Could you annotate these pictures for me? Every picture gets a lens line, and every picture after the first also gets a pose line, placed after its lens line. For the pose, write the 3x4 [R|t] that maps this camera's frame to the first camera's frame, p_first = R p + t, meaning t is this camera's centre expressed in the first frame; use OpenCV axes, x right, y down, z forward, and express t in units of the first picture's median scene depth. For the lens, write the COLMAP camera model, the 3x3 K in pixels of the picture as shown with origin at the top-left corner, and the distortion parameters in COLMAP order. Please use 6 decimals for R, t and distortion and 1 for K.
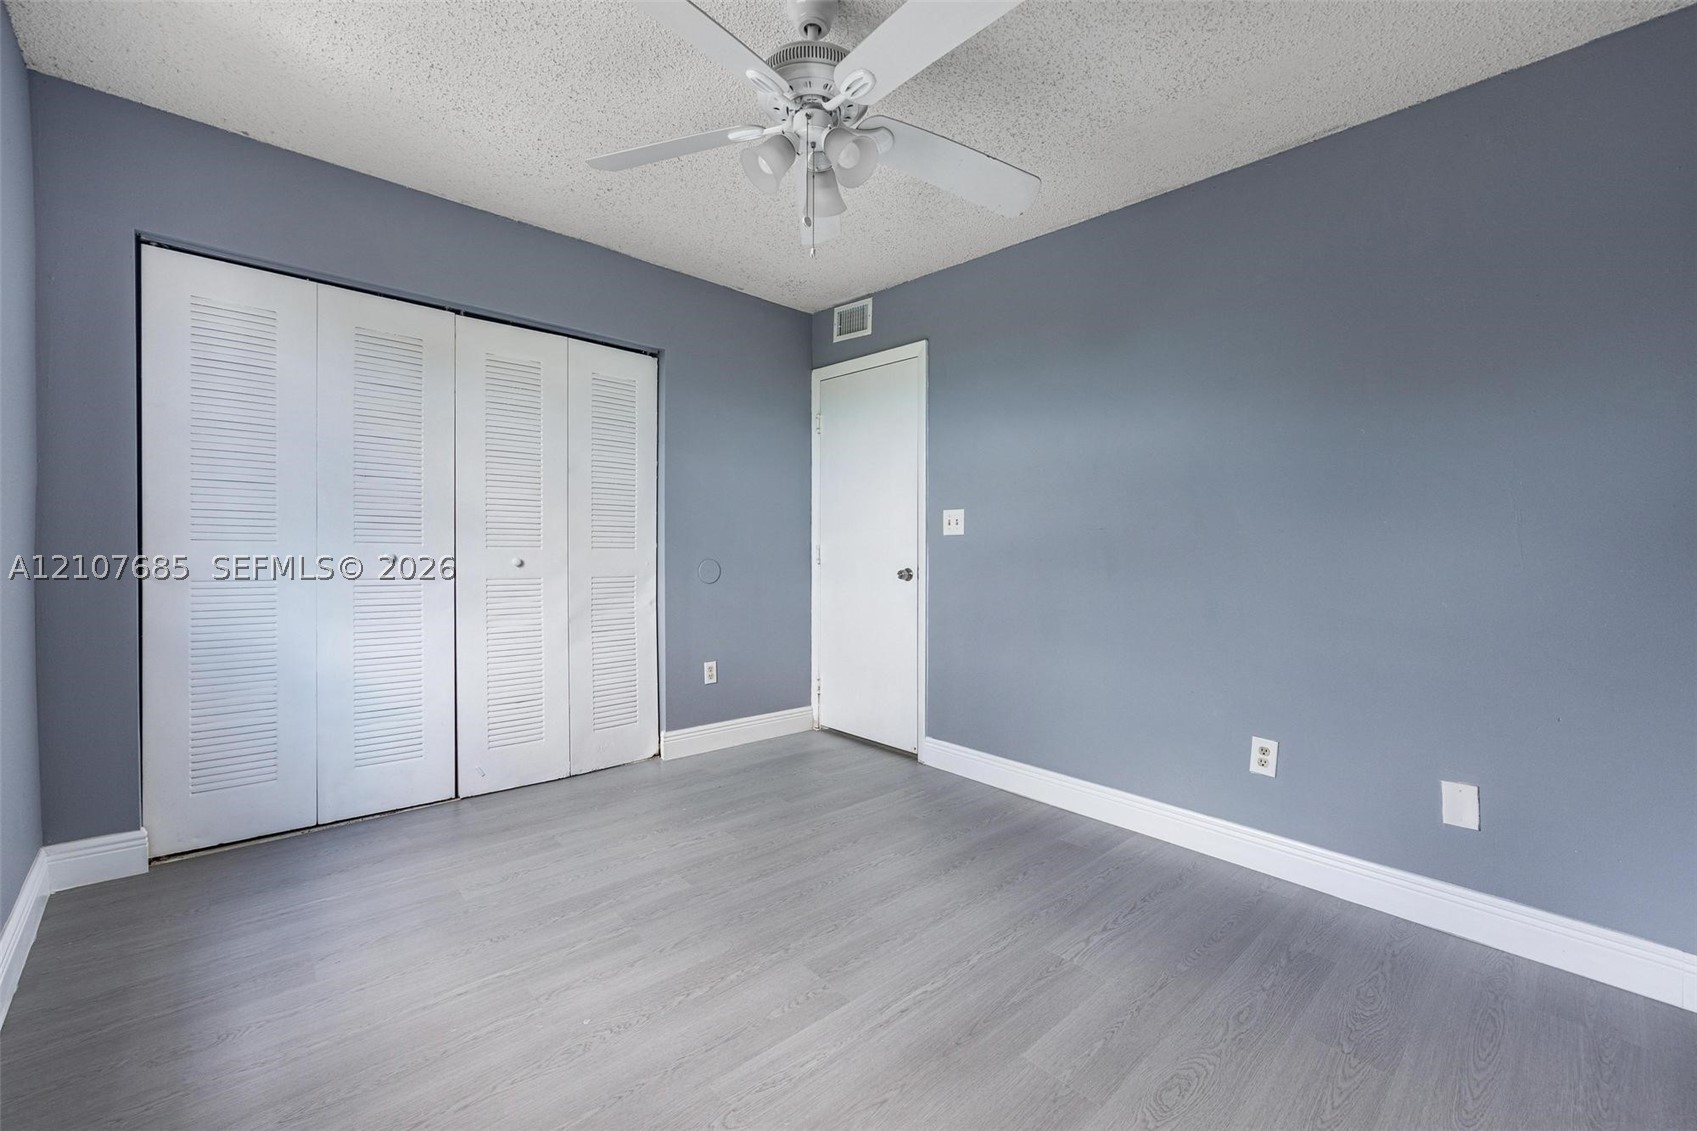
lens RADIAL K [[689.3, 0, 847.3], [0, 689.3, 551.5], [0, 0, 1]] dist [0.001286, 0.000238]
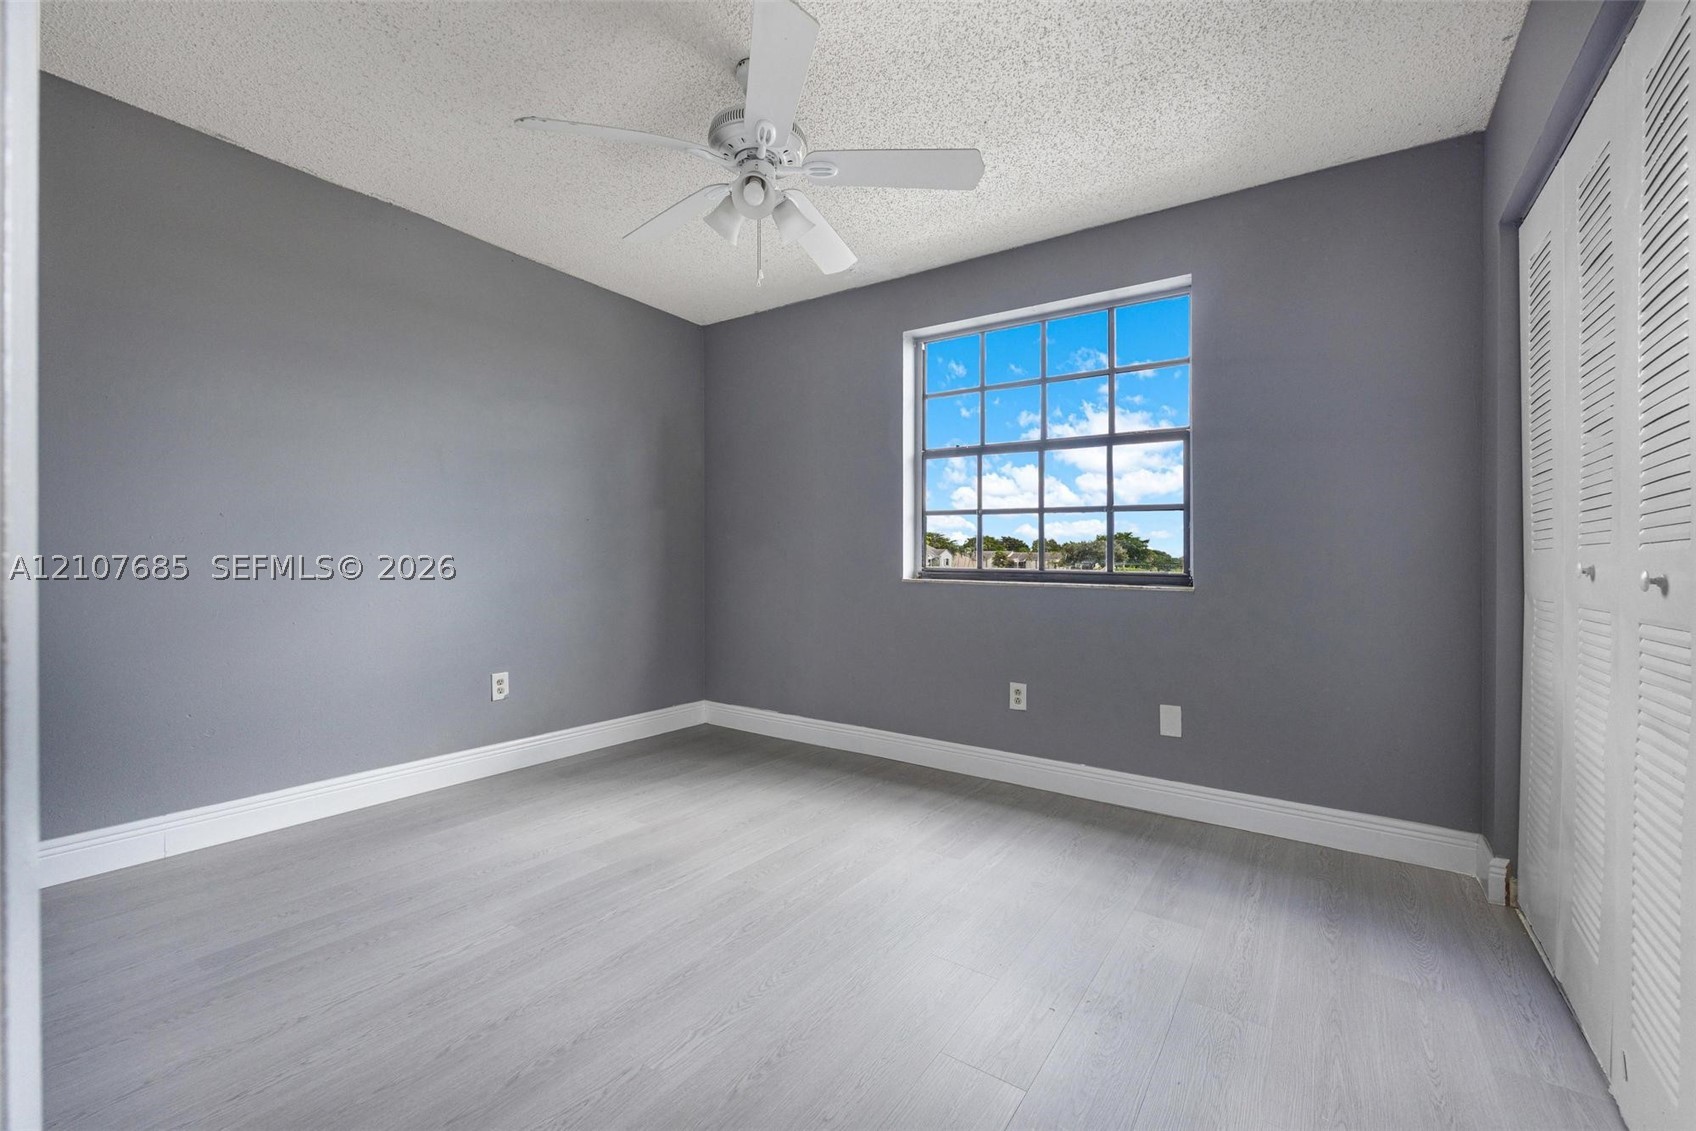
lens RADIAL K [[697.9, 0, 863.8], [0, 697.9, 574.4], [0, 0, 1]] dist [0.001802, 0.000276]
pose [[-0.970843, -0.024866, -0.238423, 0.043165], [-0.032193, 0.999120, 0.026886, 0.014851], [0.237545, 0.033777, -0.970789, 1.298953]]
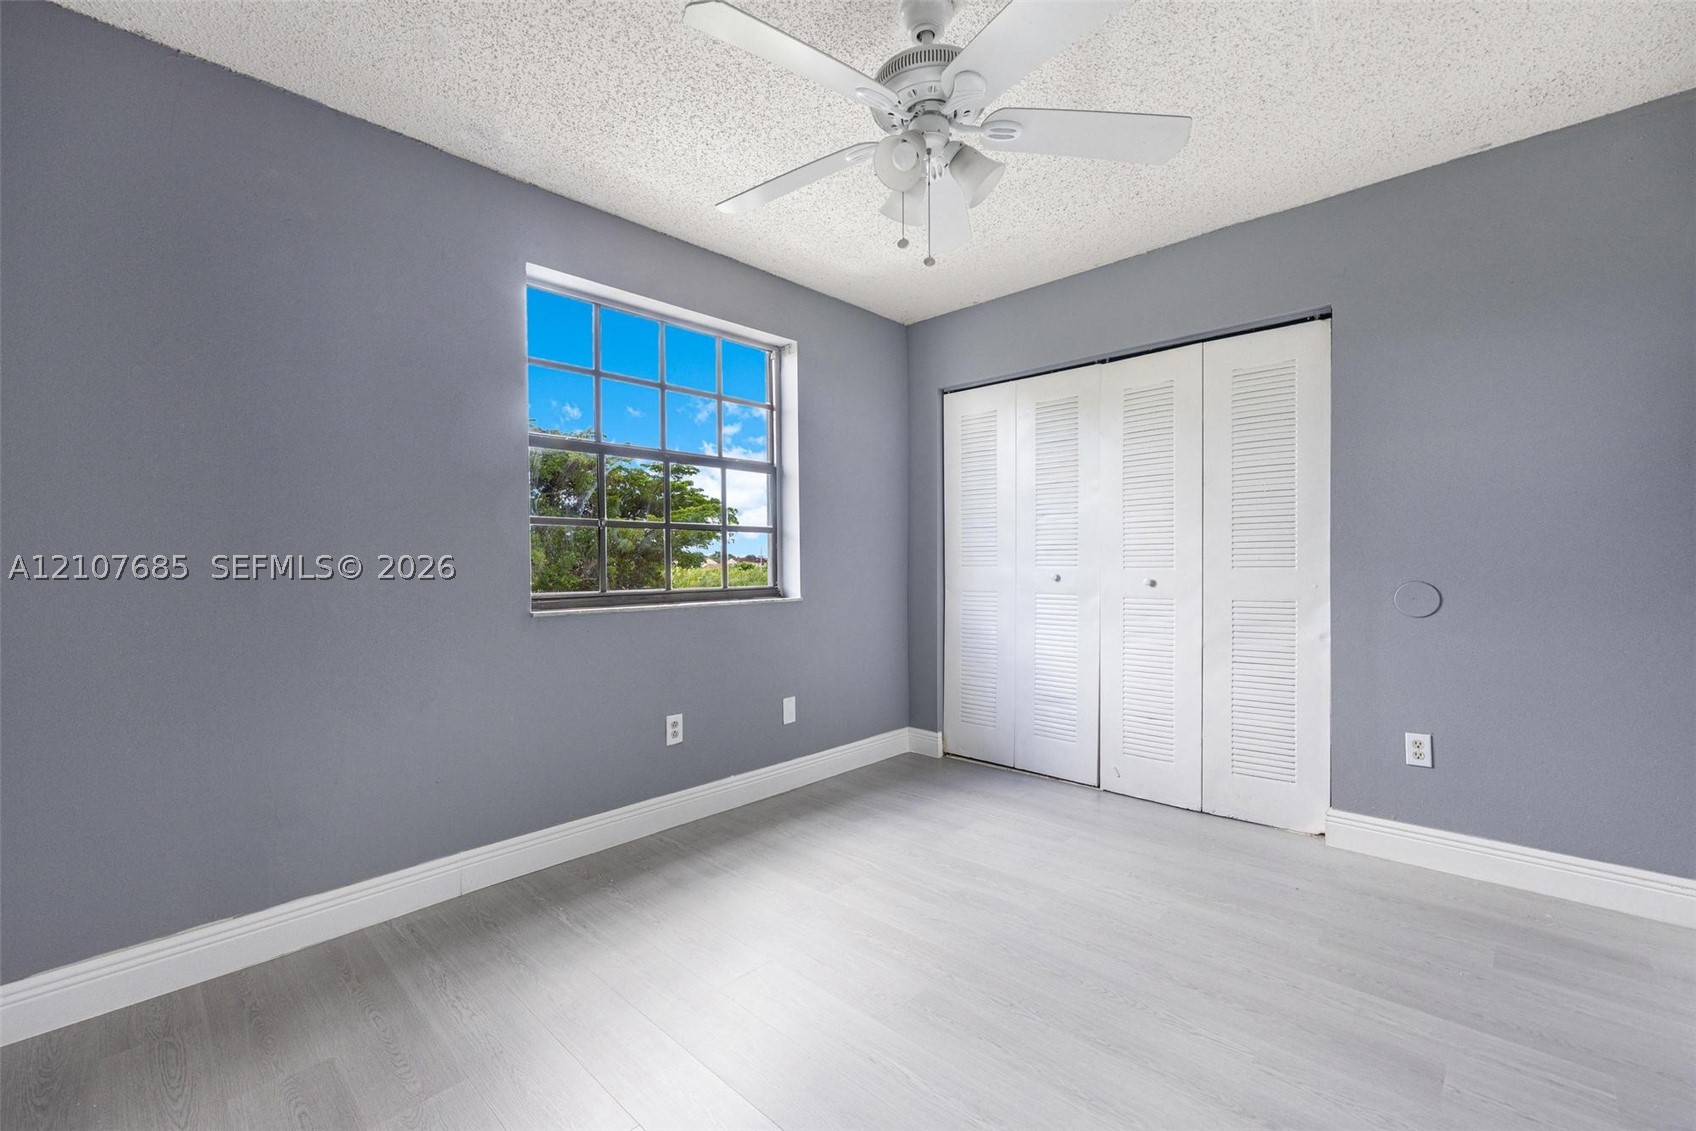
lens RADIAL K [[702.6, 0, 847.3], [0, 702.6, 572.9], [0, 0, 1]] dist [-0.002056, -0.000063]
pose [[0.075376, -0.007070, -0.997130, 0.554260], [-0.001049, 0.999974, -0.007169, 0.010753], [0.997155, 0.001586, 0.075367, 0.488303]]
